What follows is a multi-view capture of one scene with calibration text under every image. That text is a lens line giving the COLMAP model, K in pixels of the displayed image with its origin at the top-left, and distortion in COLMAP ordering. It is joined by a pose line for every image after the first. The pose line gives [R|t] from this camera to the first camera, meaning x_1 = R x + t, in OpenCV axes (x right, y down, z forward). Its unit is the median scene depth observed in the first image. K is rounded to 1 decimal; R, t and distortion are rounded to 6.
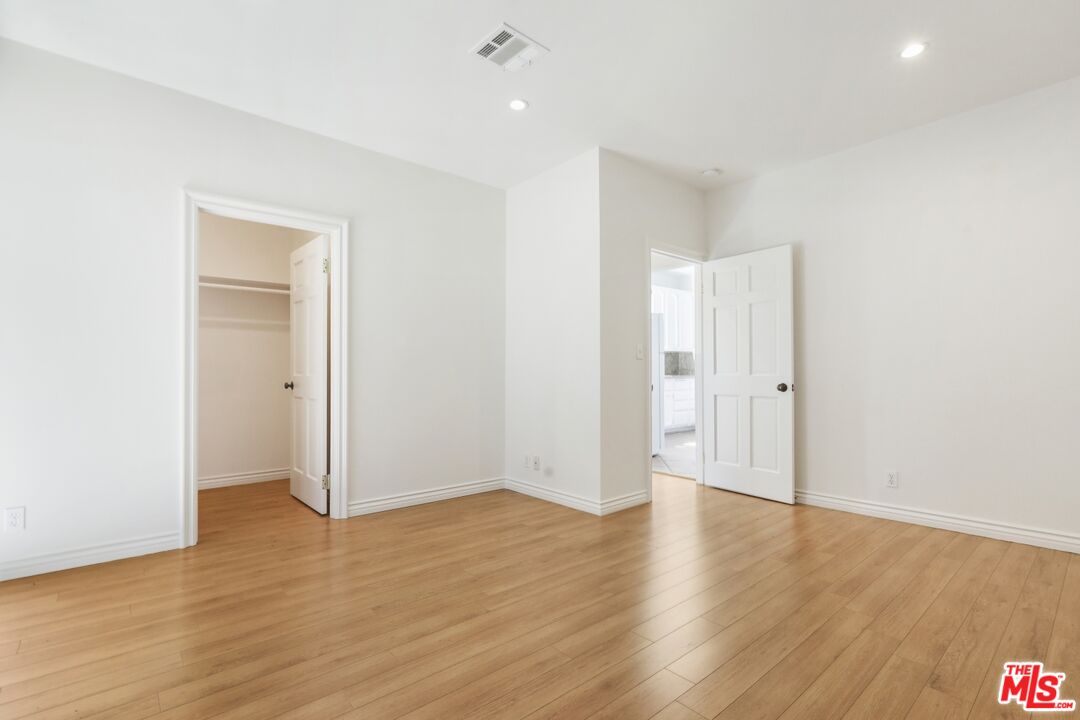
lens RADIAL K [[494.1, 0, 540.0], [0, 494.1, 360.0], [0, 0, 1]] dist [-0.002300, 0.000052]
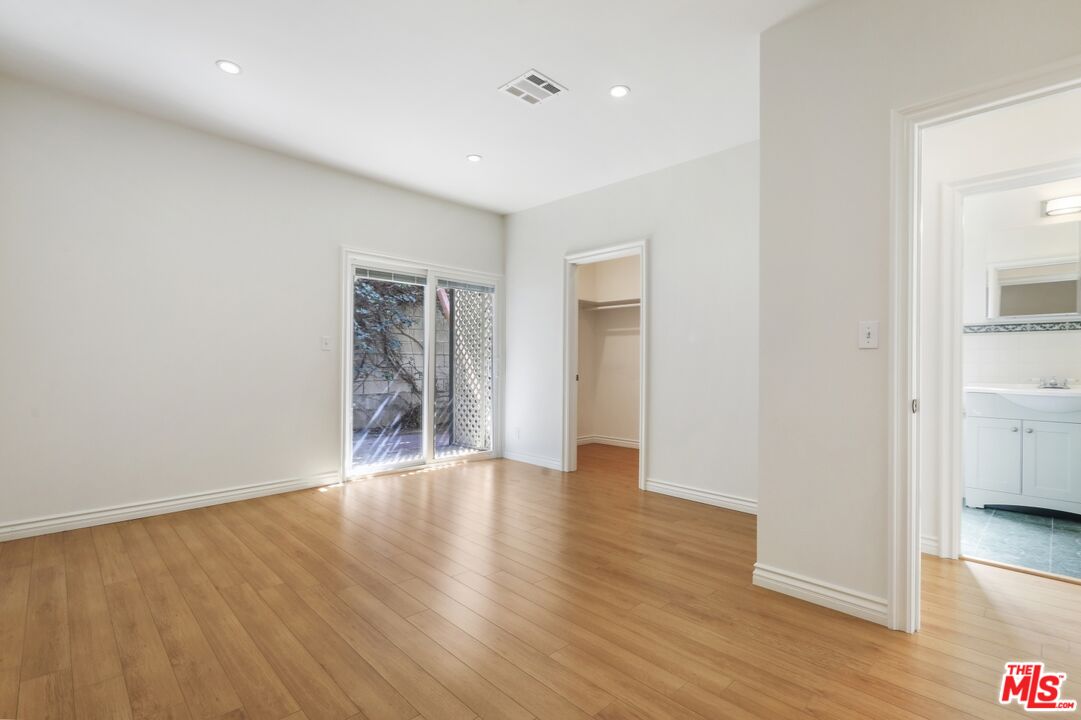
lens RADIAL K [[494.6, 0, 540.5], [0, 494.6, 360.0], [0, 0, 1]] dist [-0.002300, 0.000052]
pose [[0.070345, -0.003698, -0.997516, 0.949830], [0.011383, 0.999931, -0.002904, 0.009672], [0.997458, -0.011150, 0.070382, 0.813859]]
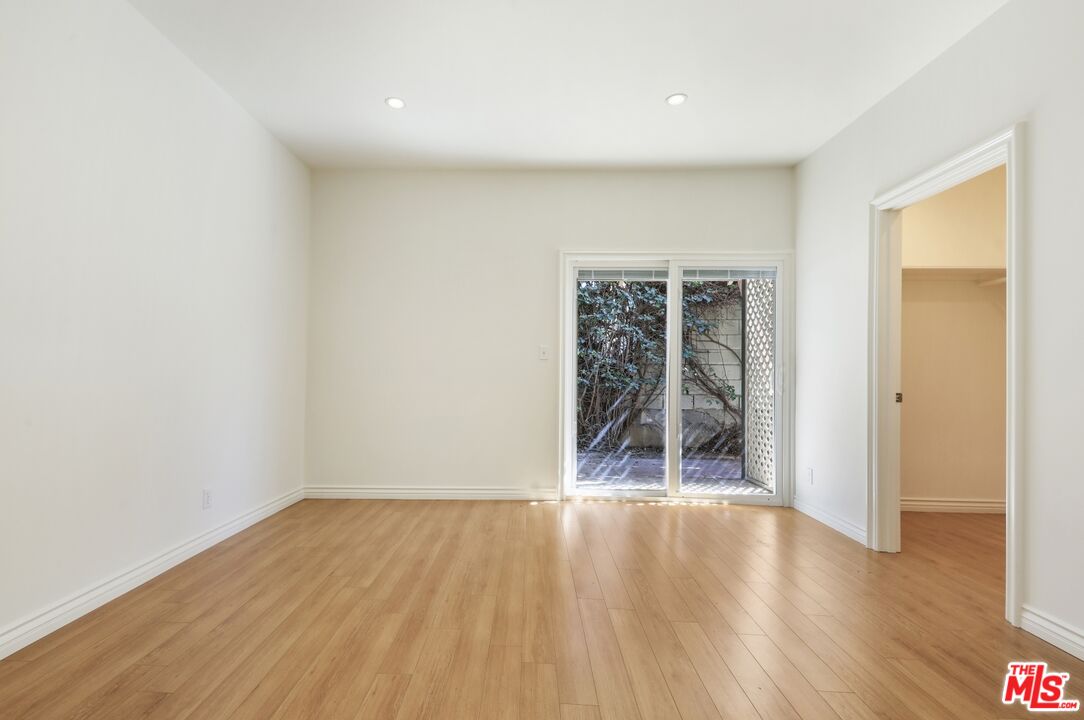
lens RADIAL K [[511.0, 0, 513.8], [0, 511.0, 371.1], [0, 0, 1]] dist [0.021328, -0.000483]
pose [[-0.676509, -0.007172, -0.736399, 0.589080], [0.006593, 0.999854, -0.015795, 0.023353], [0.736404, -0.015541, -0.676363, 1.196951]]
